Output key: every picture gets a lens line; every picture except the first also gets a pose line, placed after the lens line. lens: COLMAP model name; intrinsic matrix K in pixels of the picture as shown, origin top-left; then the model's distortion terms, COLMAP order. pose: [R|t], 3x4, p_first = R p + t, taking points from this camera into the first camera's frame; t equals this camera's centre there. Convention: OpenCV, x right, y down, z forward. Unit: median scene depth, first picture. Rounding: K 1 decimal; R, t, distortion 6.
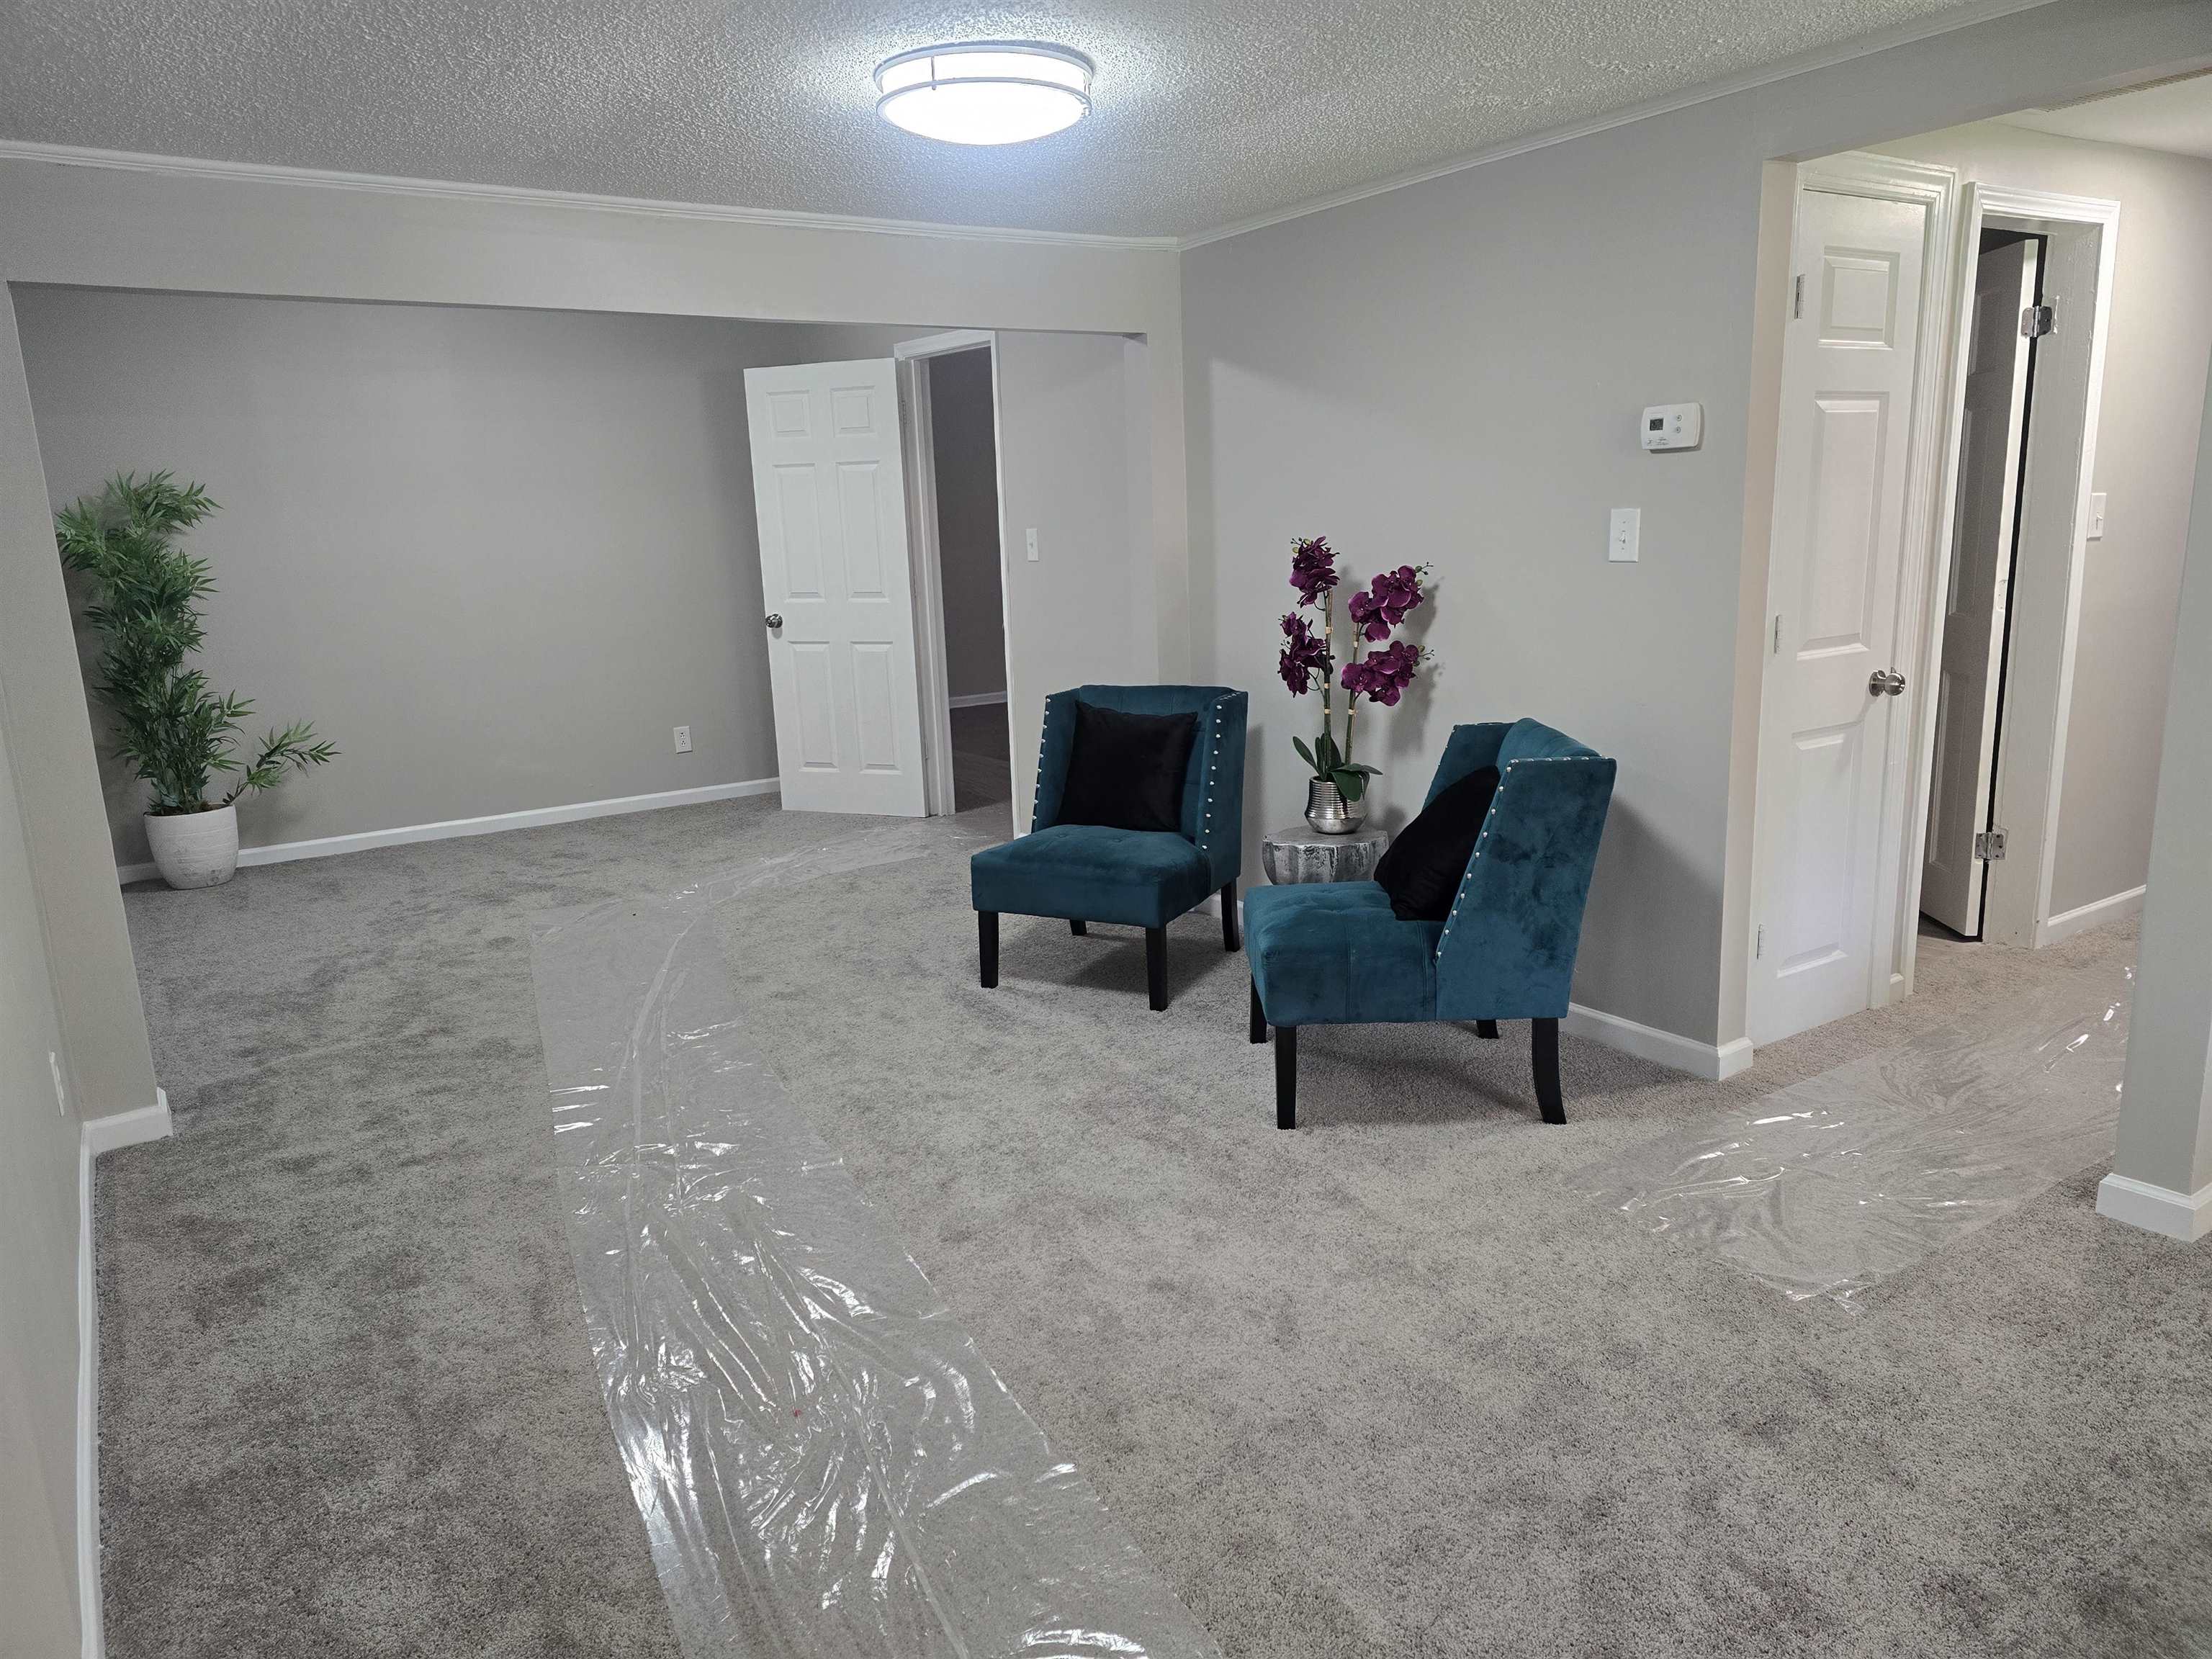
lens RADIAL K [[1482.9, 0, 1090.1], [0, 1482.9, 830.8], [0, 0, 1]] dist [0.063625, -0.052117]
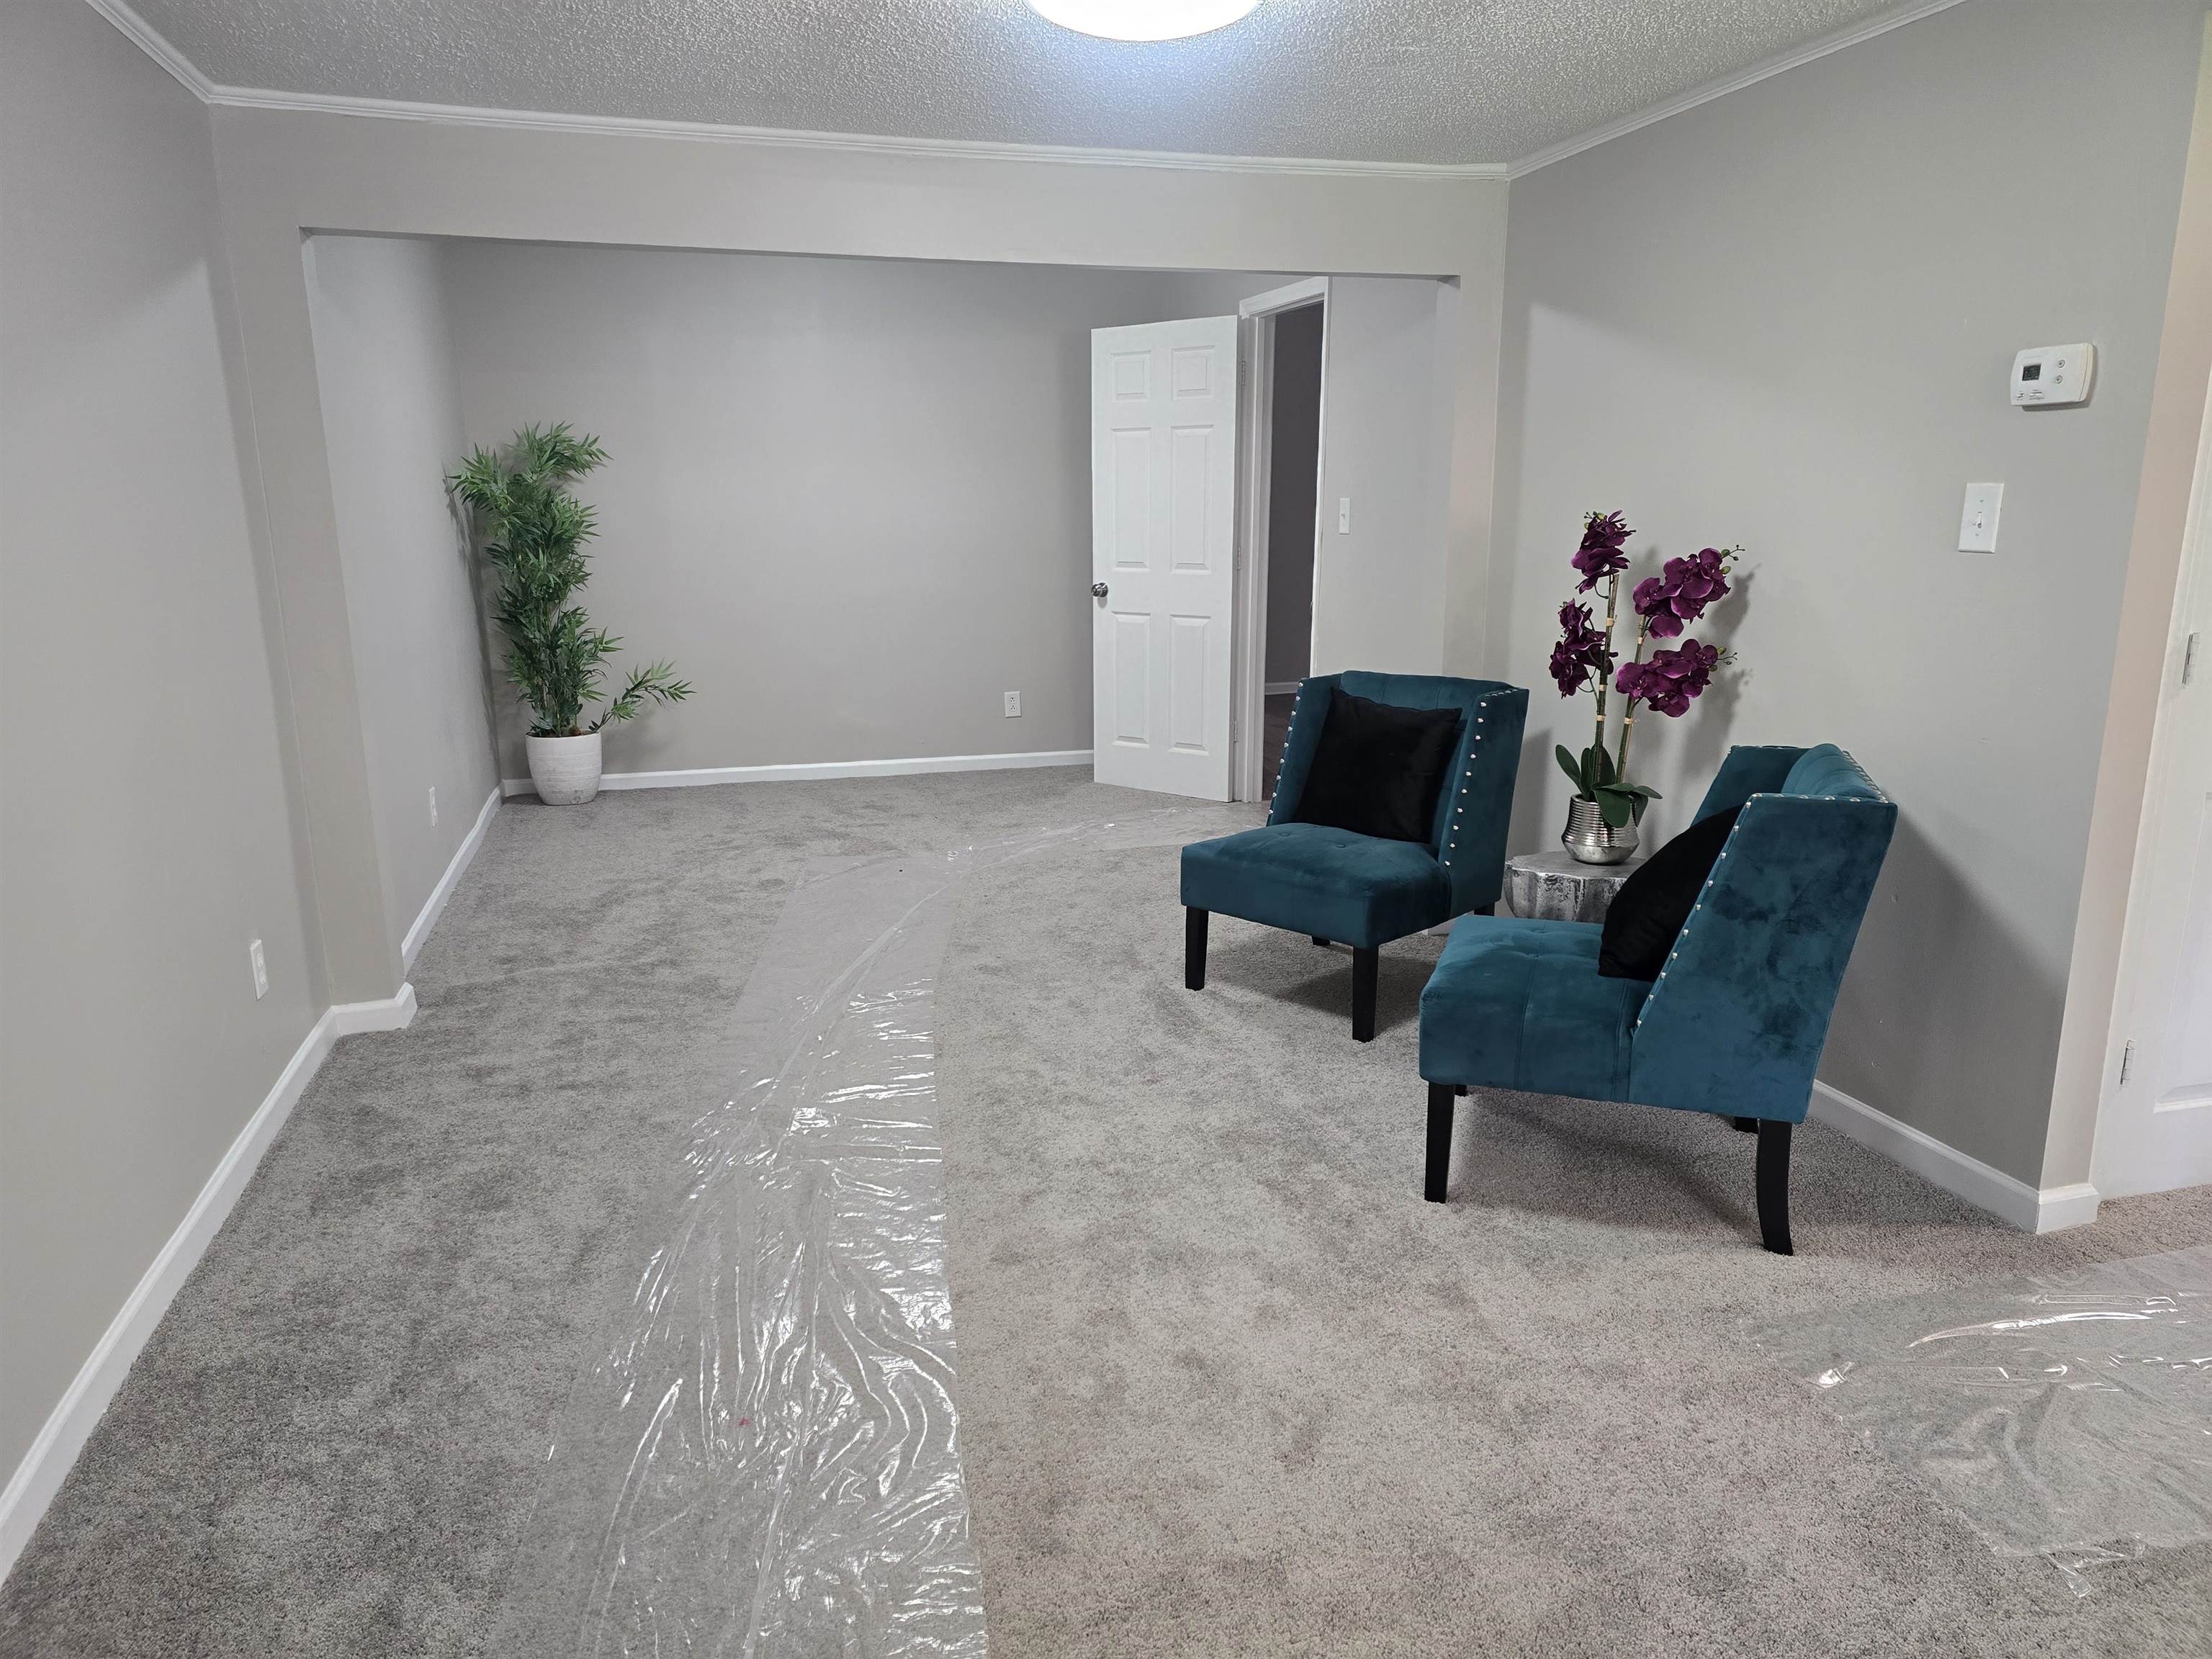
lens RADIAL K [[1482.9, 0, 1083.5], [0, 1482.9, 848.3], [0, 0, 1]] dist [0.063625, -0.052117]
pose [[0.951297, 0.100836, -0.291317, 0.160008], [-0.093904, 0.994867, 0.037716, -0.013416], [0.293625, -0.008524, 0.955883, 0.117506]]
